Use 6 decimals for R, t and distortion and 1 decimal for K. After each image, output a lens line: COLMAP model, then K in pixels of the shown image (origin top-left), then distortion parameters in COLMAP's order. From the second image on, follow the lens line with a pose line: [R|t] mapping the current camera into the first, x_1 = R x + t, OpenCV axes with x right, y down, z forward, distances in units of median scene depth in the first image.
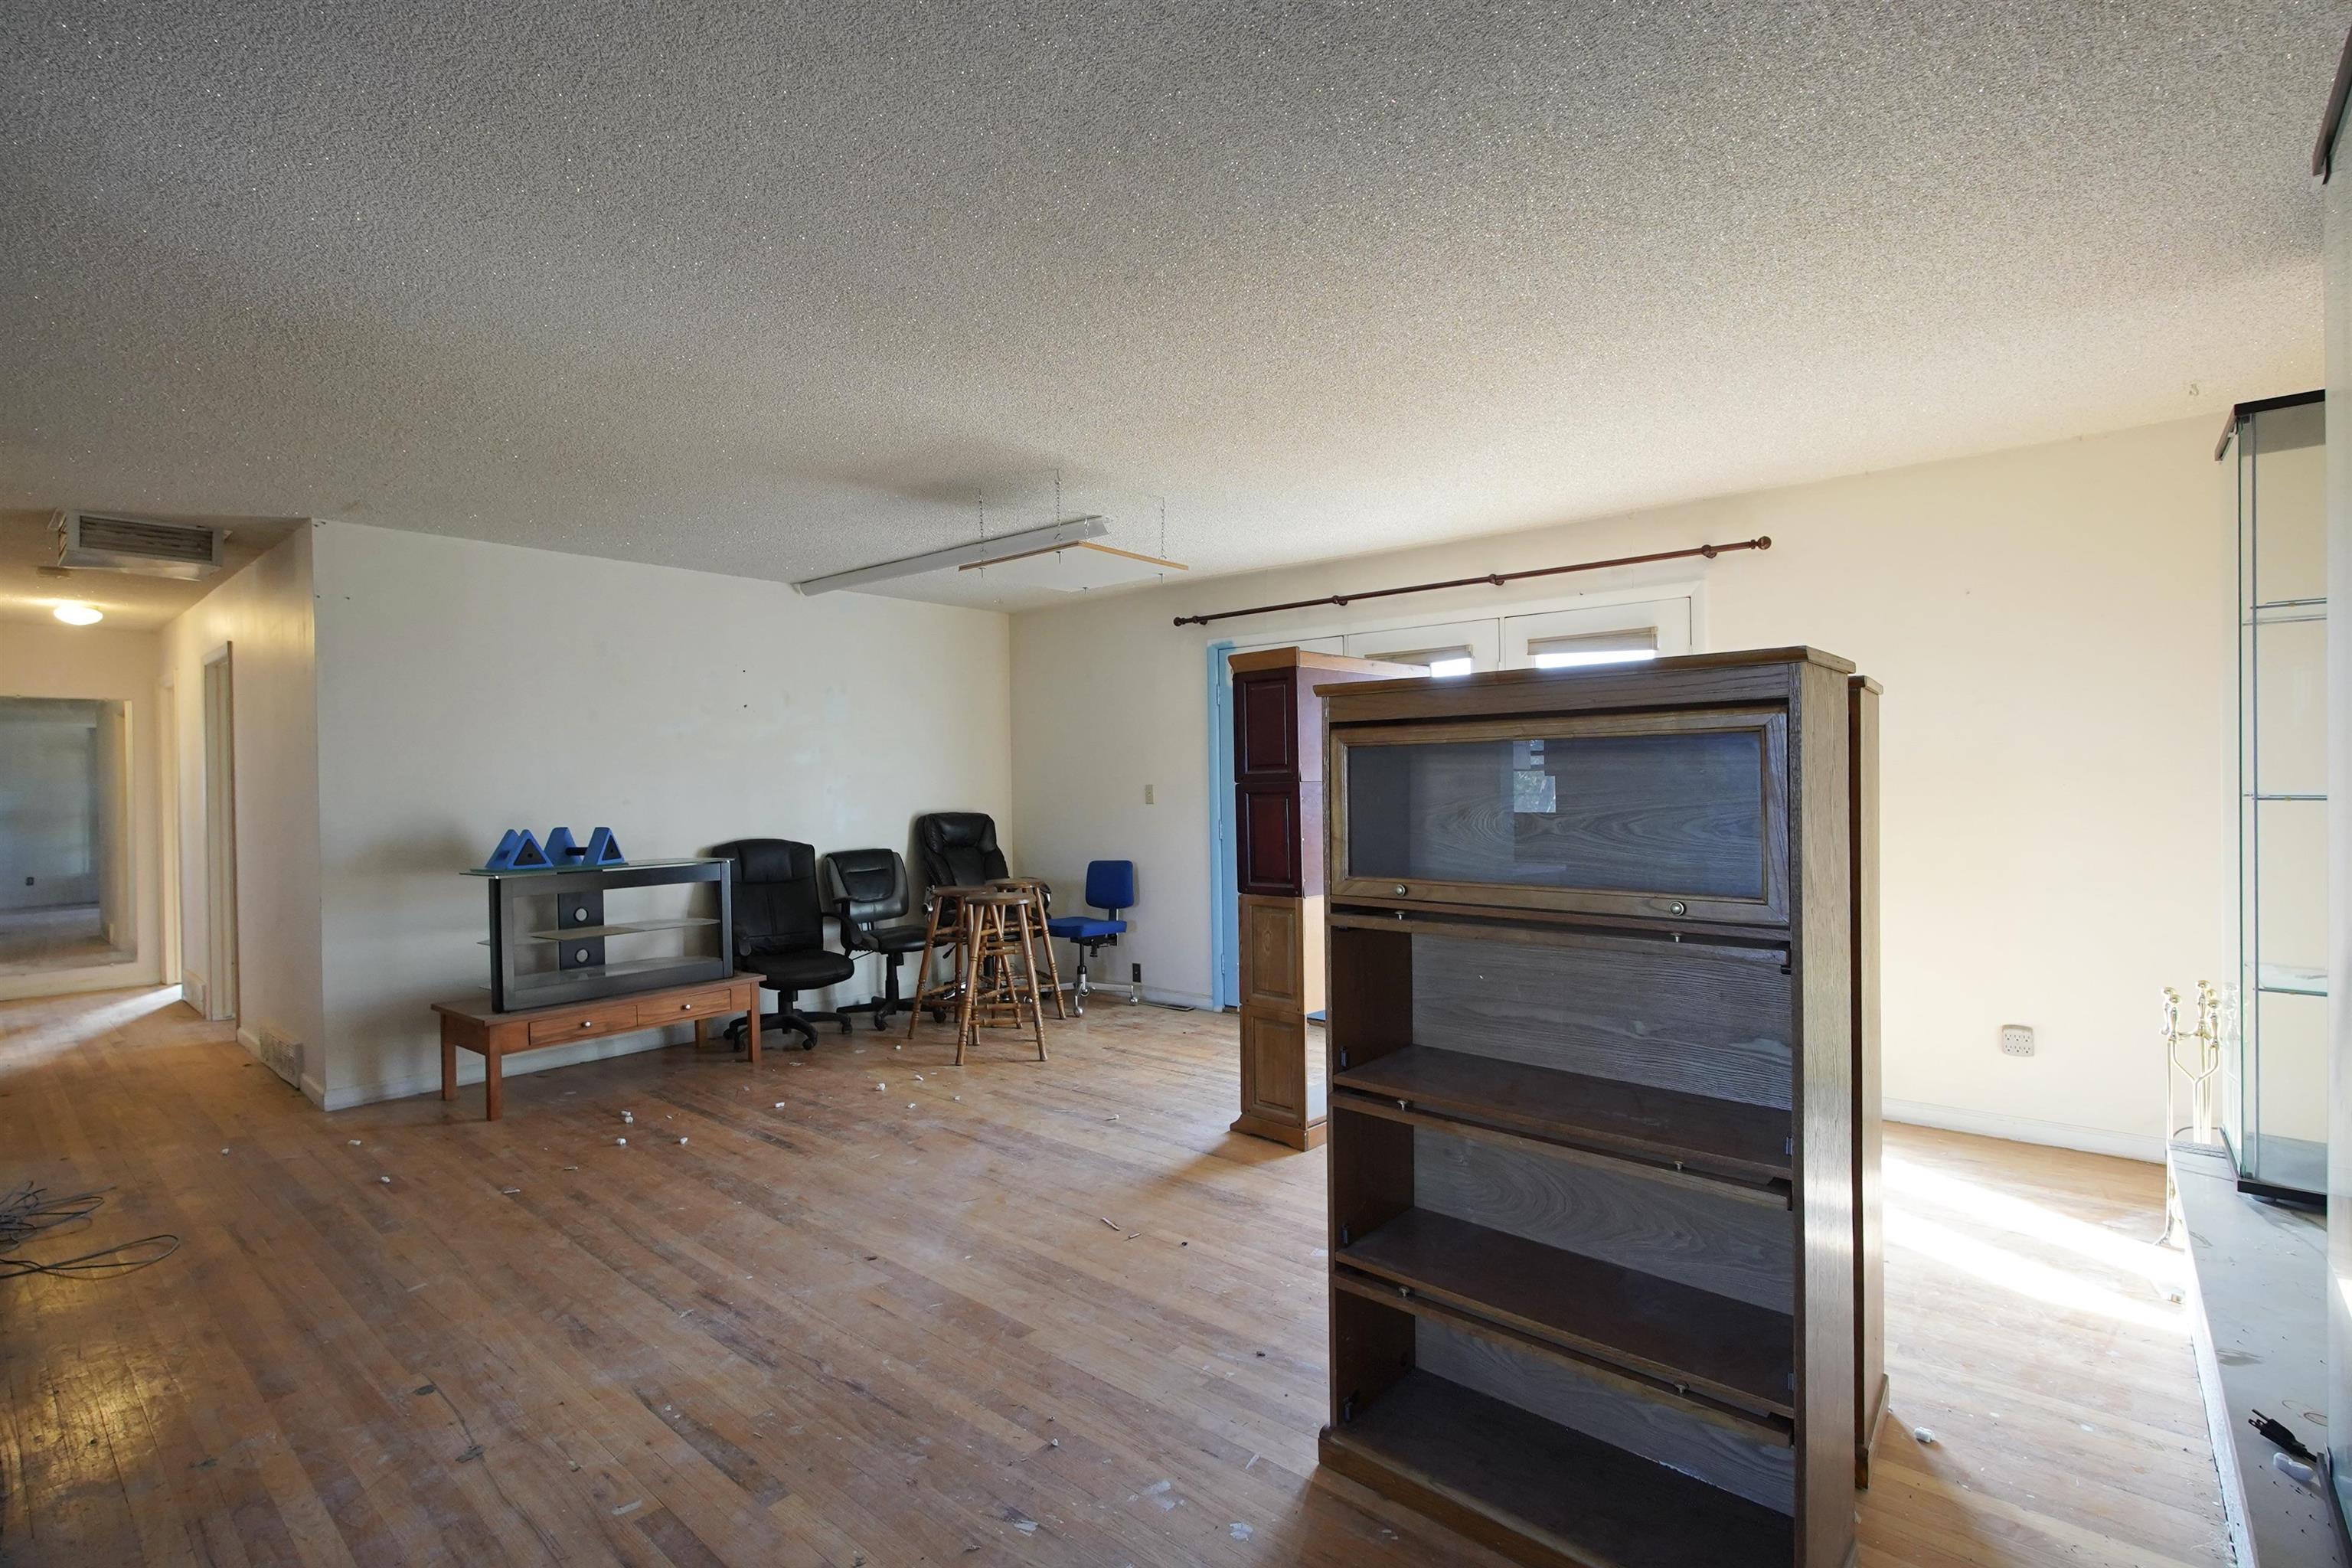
lens RADIAL K [[1080.3, 0, 1174.3], [0, 1080.3, 788.7], [0, 0, 1]] dist [-0.026789, 0.013732]
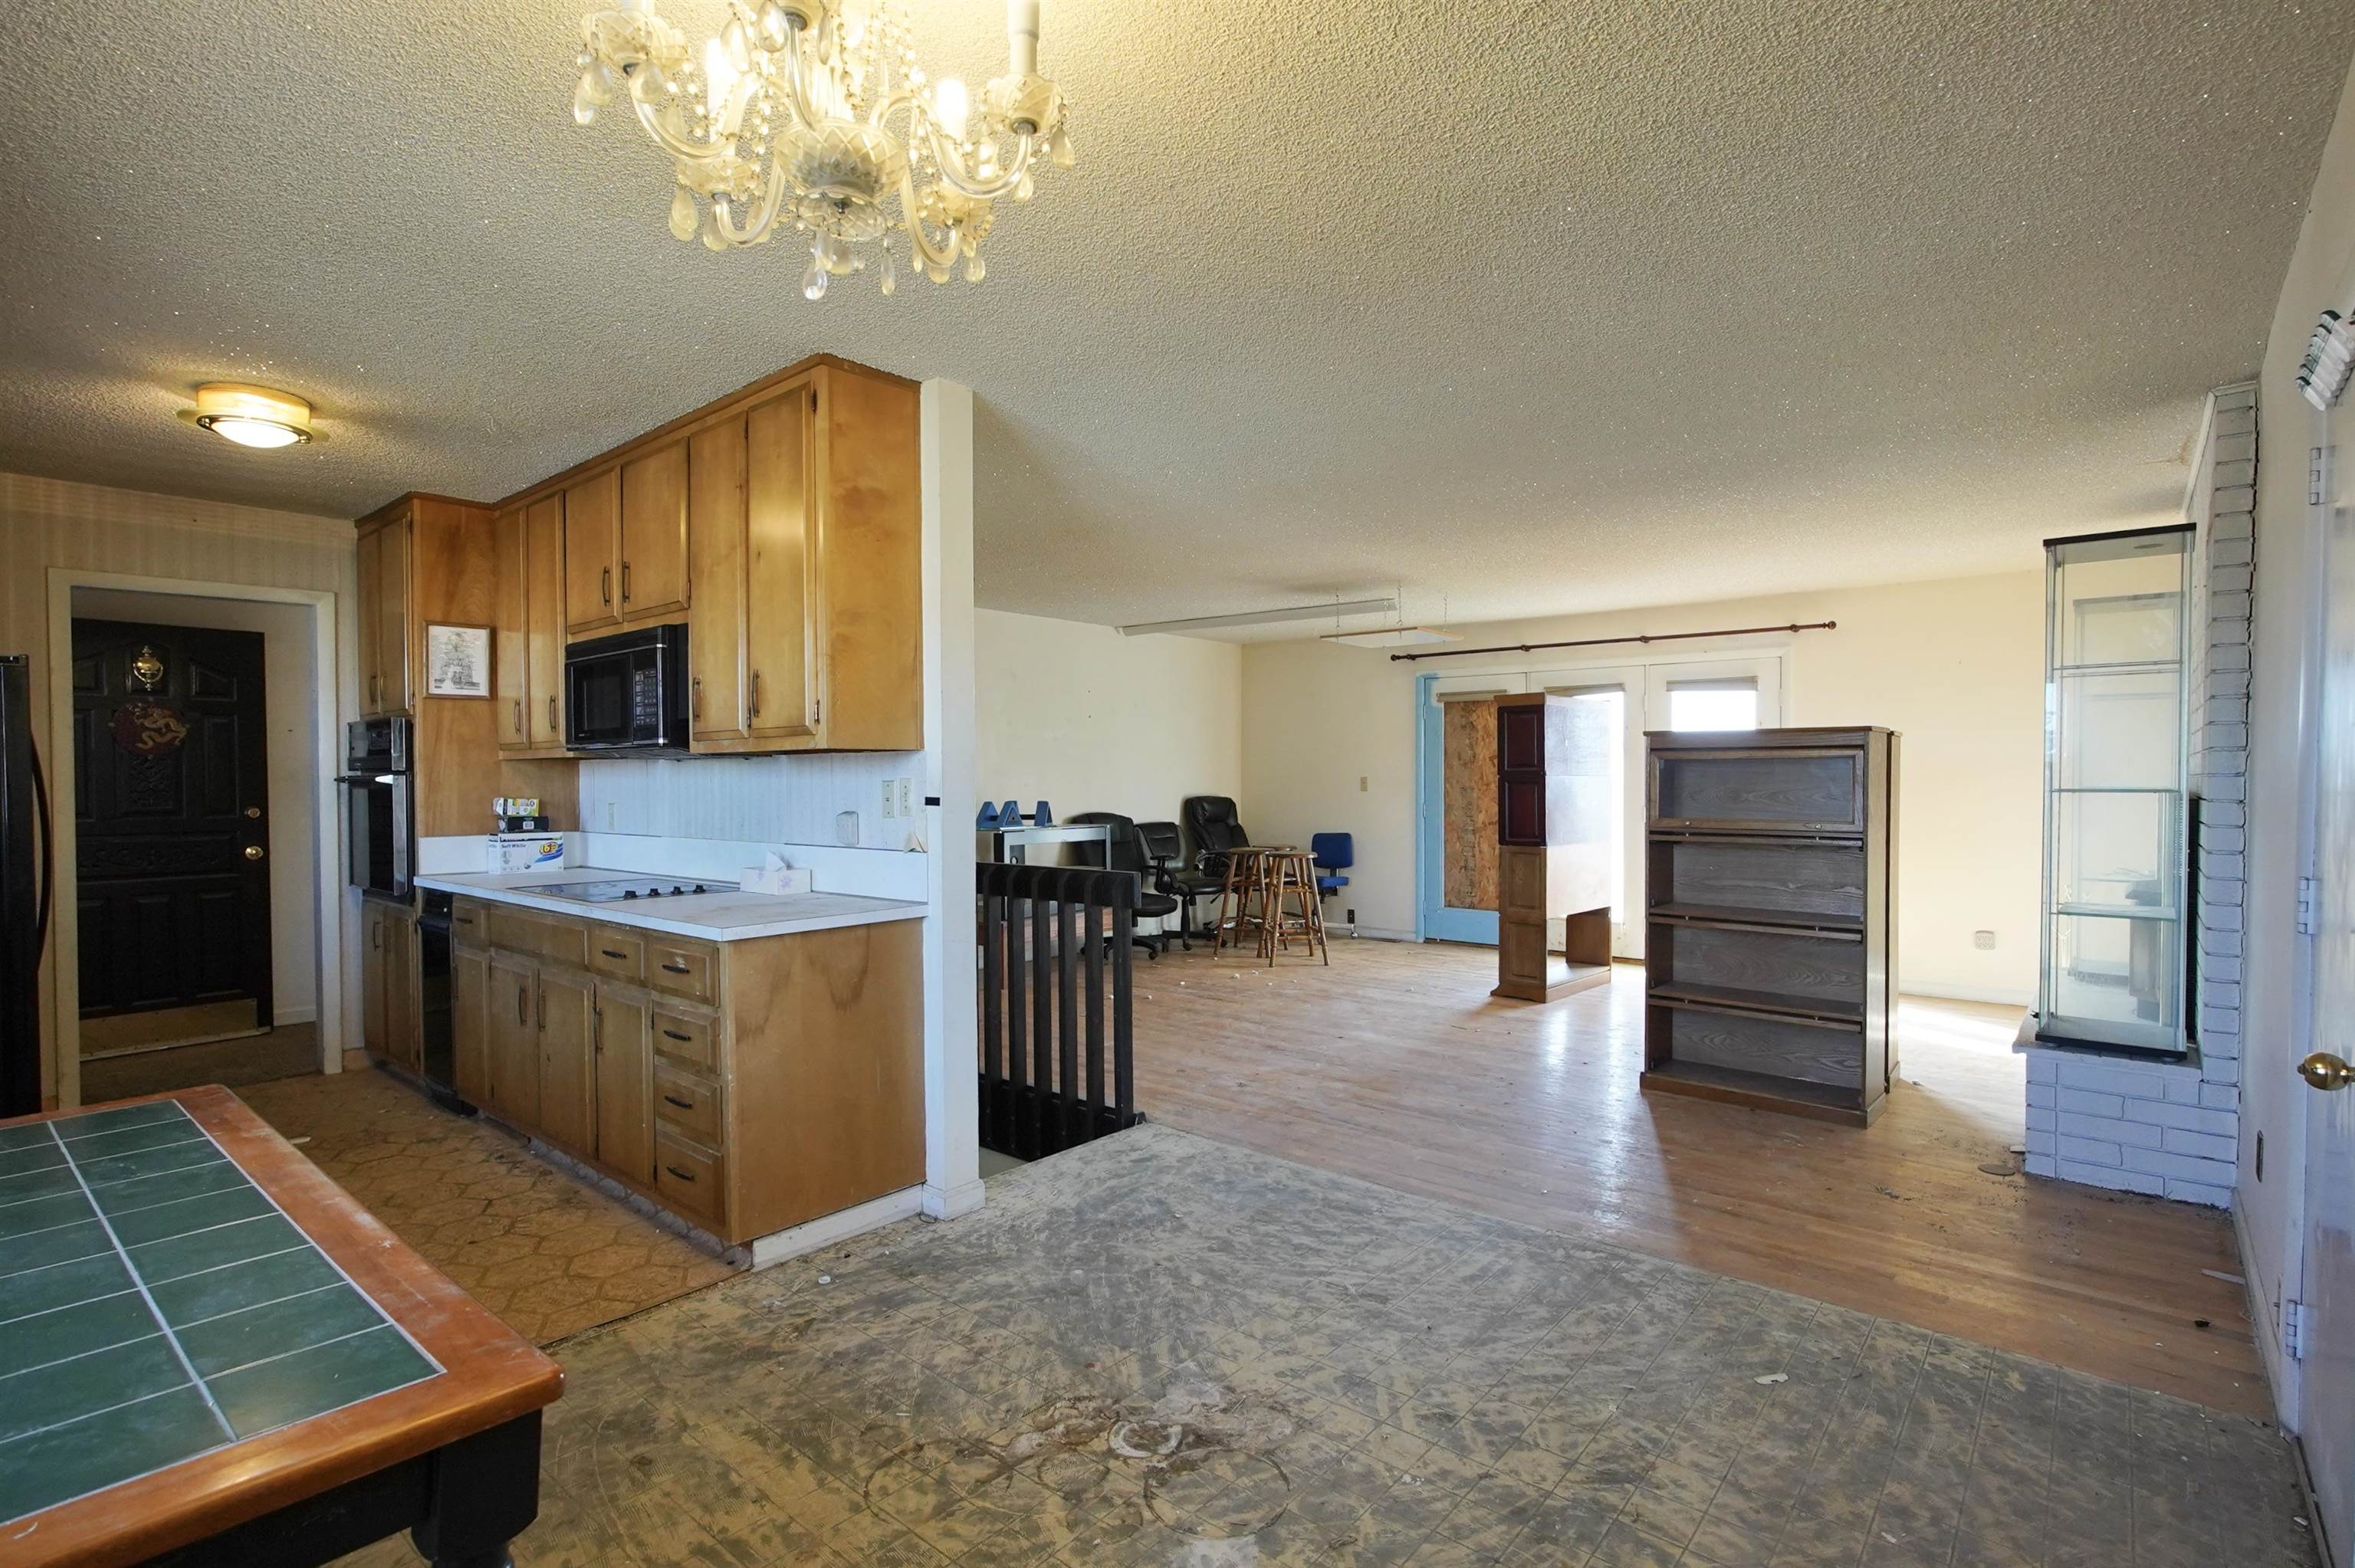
lens RADIAL K [[1117.0, 0, 1177.6], [0, 1117.0, 794.9], [0, 0, 1]] dist [-0.023865, 0.012015]
pose [[0.999936, 0.011249, -0.001117, -0.422376], [-0.011236, 0.999874, 0.011209, 0.010115], [0.001243, -0.011196, 0.999937, -0.656651]]
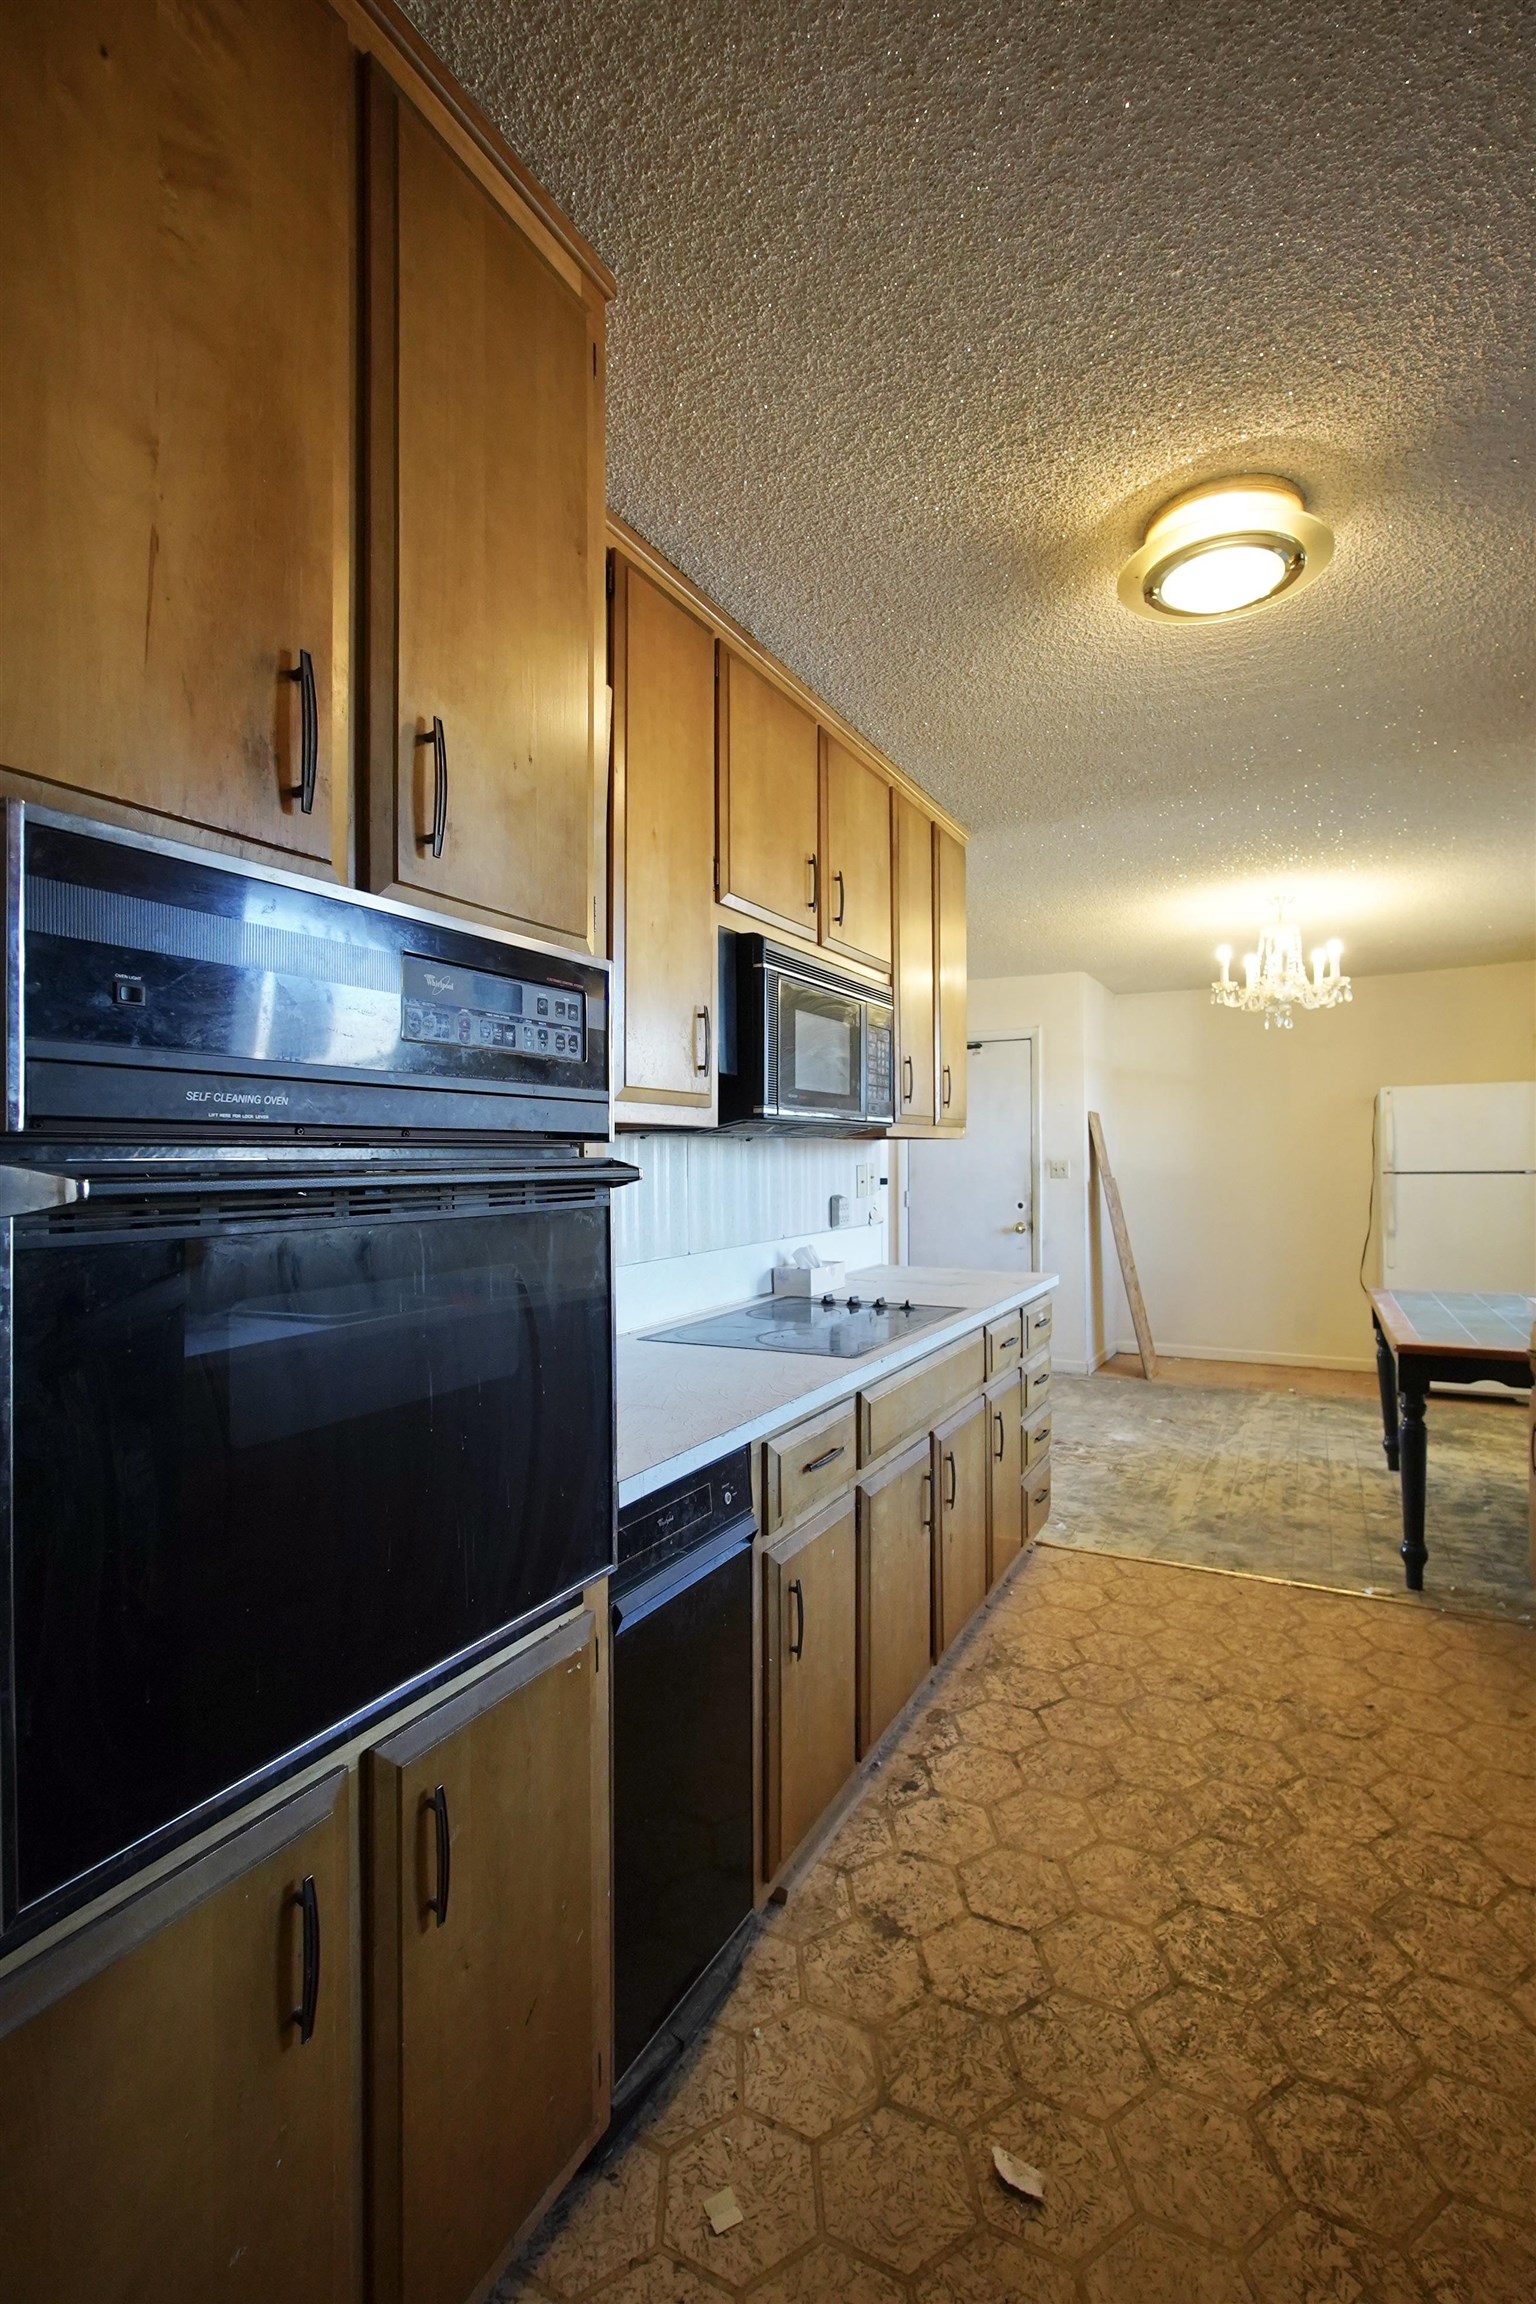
lens RADIAL K [[1054.6, 0, 768.8], [0, 1054.6, 1144.7], [0, 0, 1]] dist [-0.018688, 0.009156]
pose [[-0.222168, 0.028348, 0.974596, -1.545756], [0.011836, 0.999582, -0.026376, 0.016427], [-0.974937, 0.005675, -0.222410, 0.498568]]
